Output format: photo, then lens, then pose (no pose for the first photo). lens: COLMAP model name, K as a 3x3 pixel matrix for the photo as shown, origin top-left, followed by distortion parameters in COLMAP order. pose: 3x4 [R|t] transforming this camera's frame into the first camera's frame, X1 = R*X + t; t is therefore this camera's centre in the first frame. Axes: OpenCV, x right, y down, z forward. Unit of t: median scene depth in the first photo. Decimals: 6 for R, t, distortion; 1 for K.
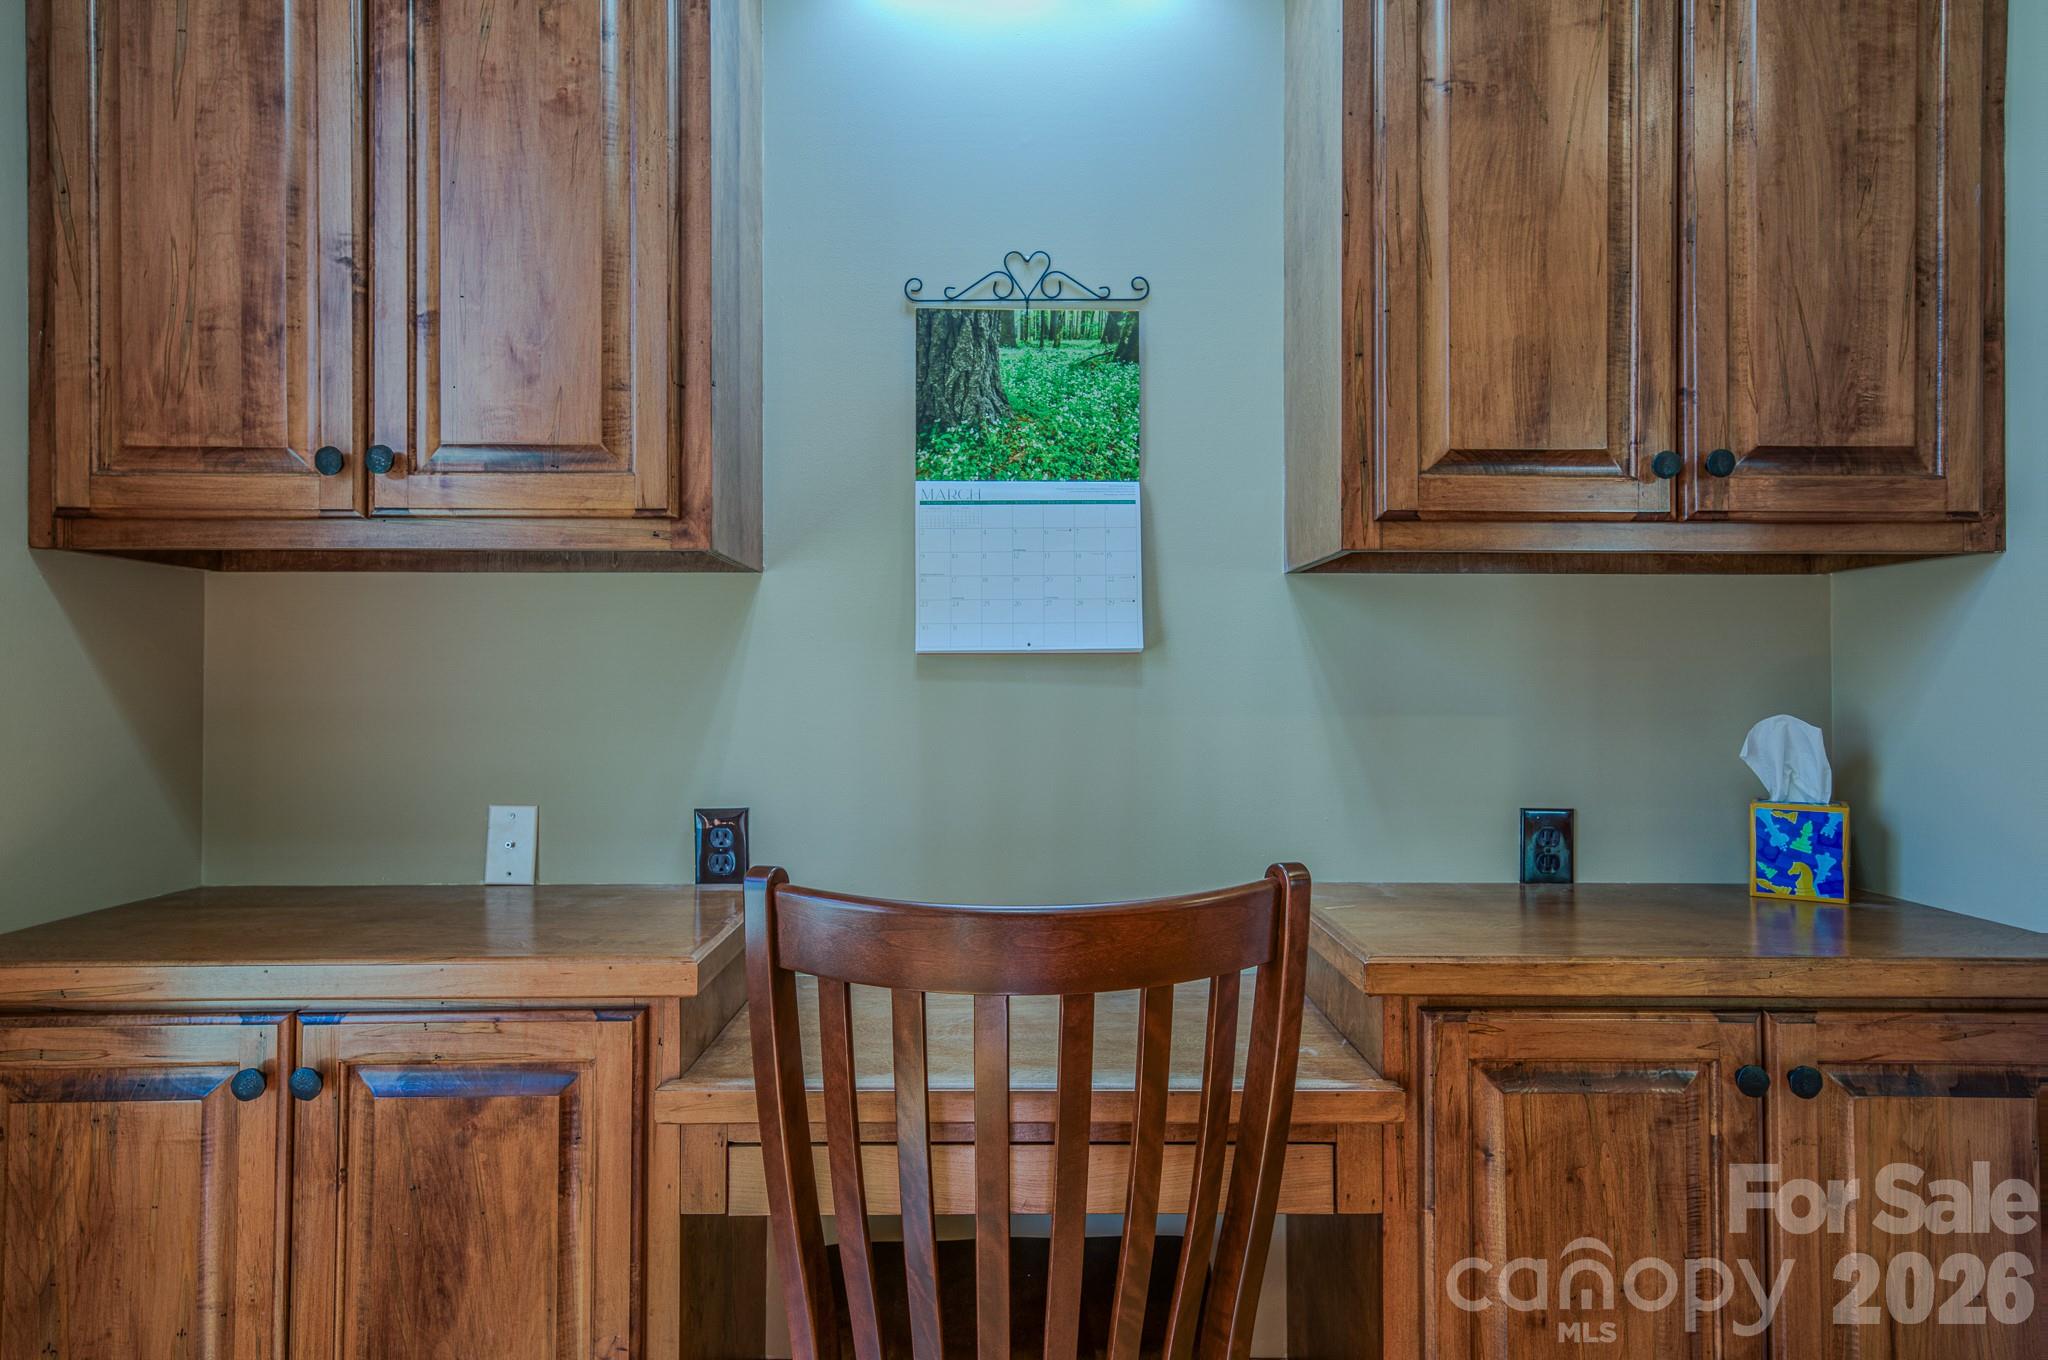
lens RADIAL K [[1174.7, 0, 1023.7], [0, 1174.7, 669.1], [0, 0, 1]] dist [0.015271, 0.001113]
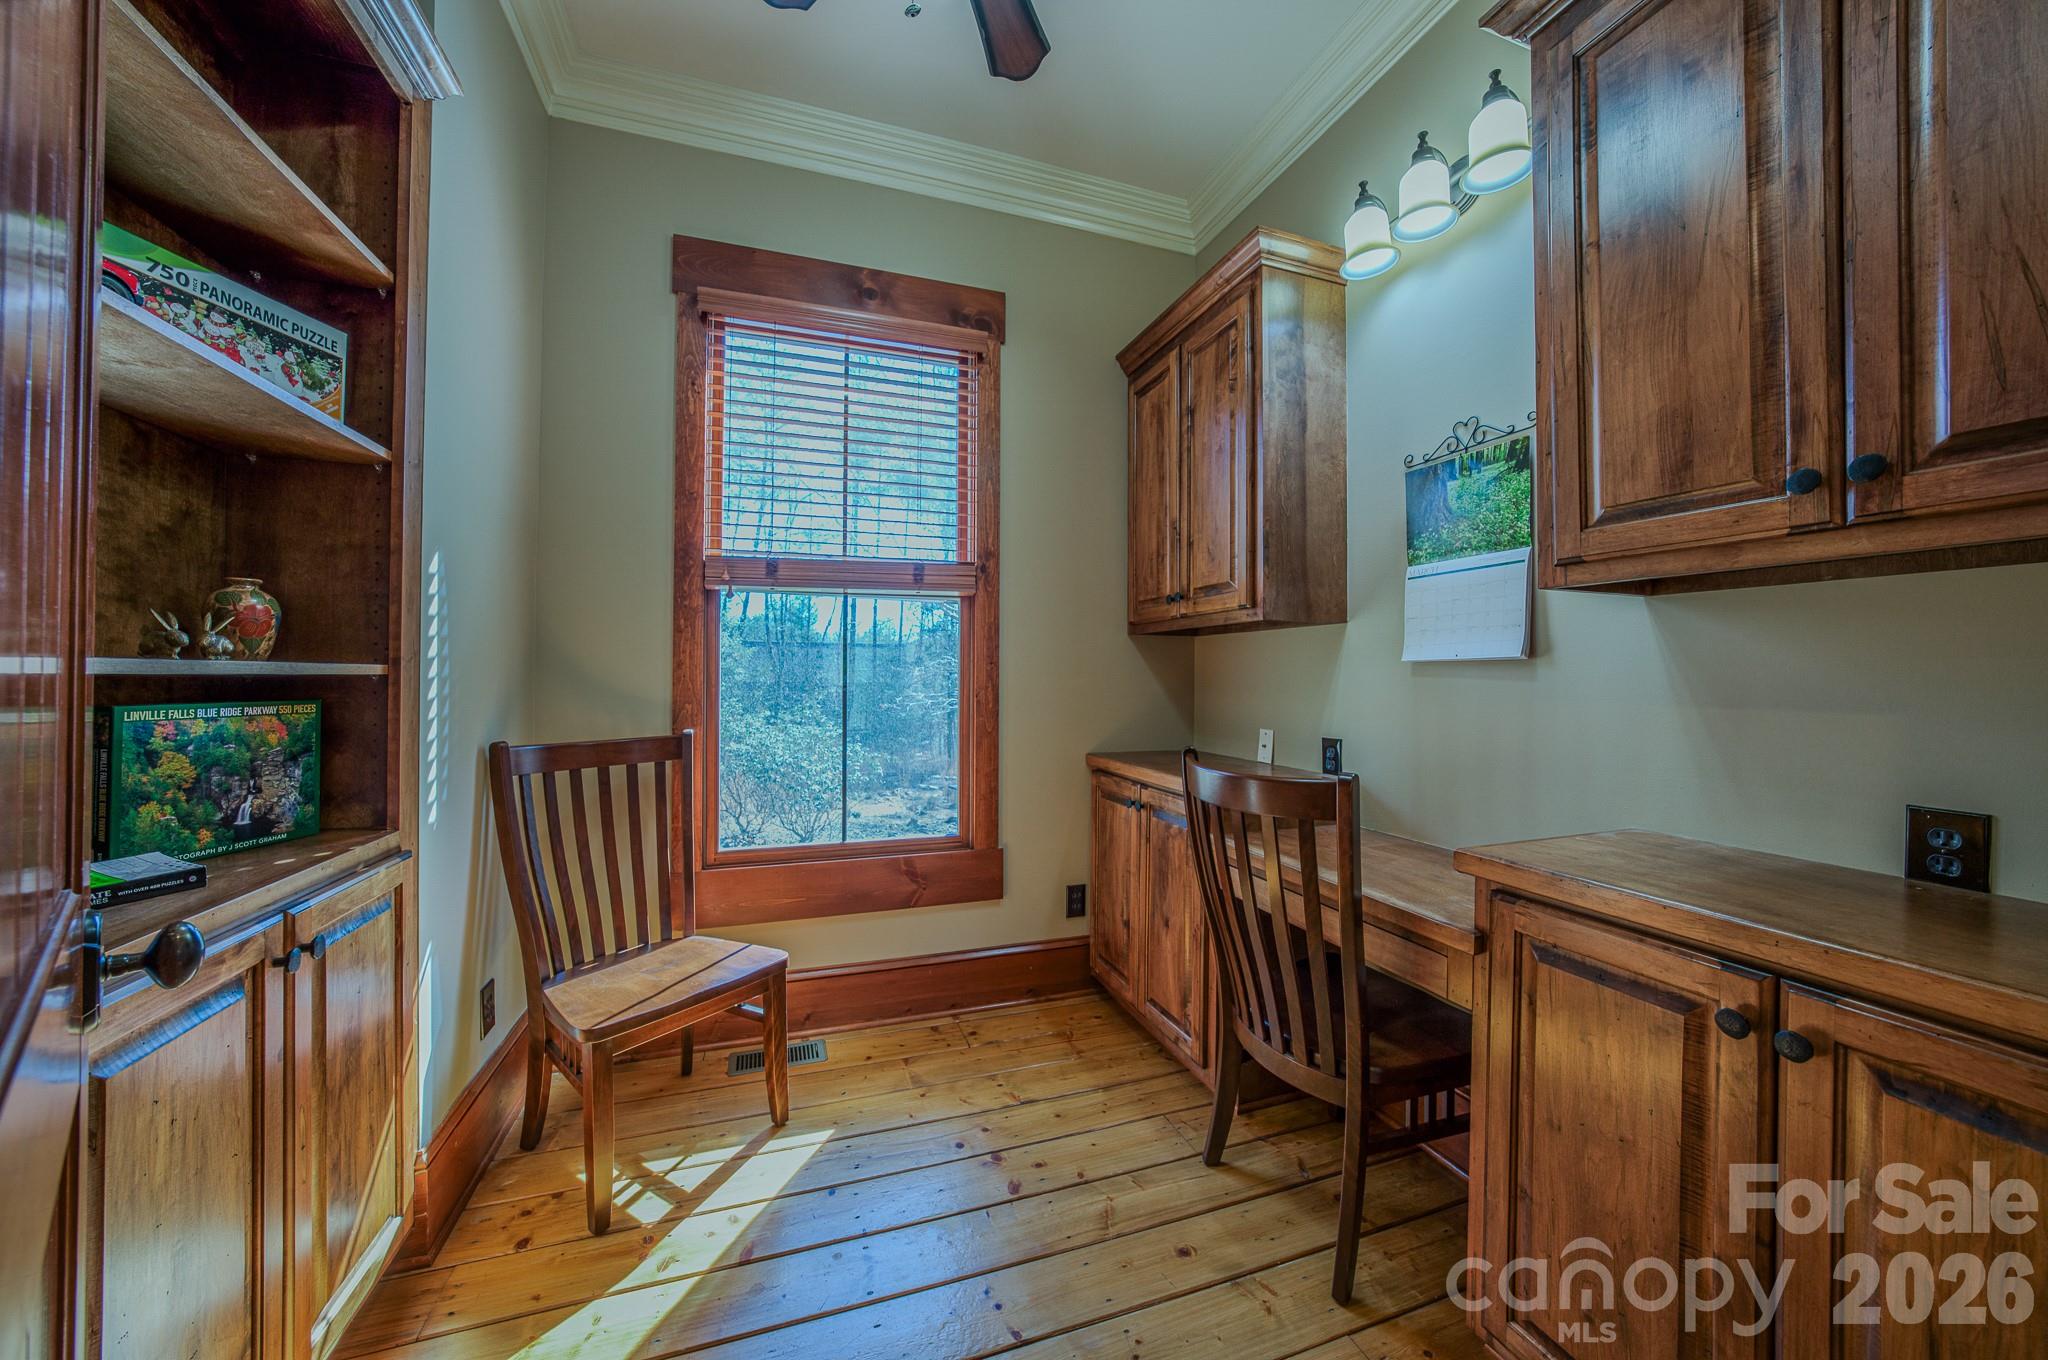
lens RADIAL K [[702.4, 0, 1022.0], [0, 702.4, 669.7], [0, 0, 1]] dist [-0.029434, 0.006089]
pose [[0.322016, -0.005912, -0.946716, 0.893959], [0.006290, 0.999972, -0.004105, -0.000796], [0.946713, -0.004633, 0.322045, 0.108834]]
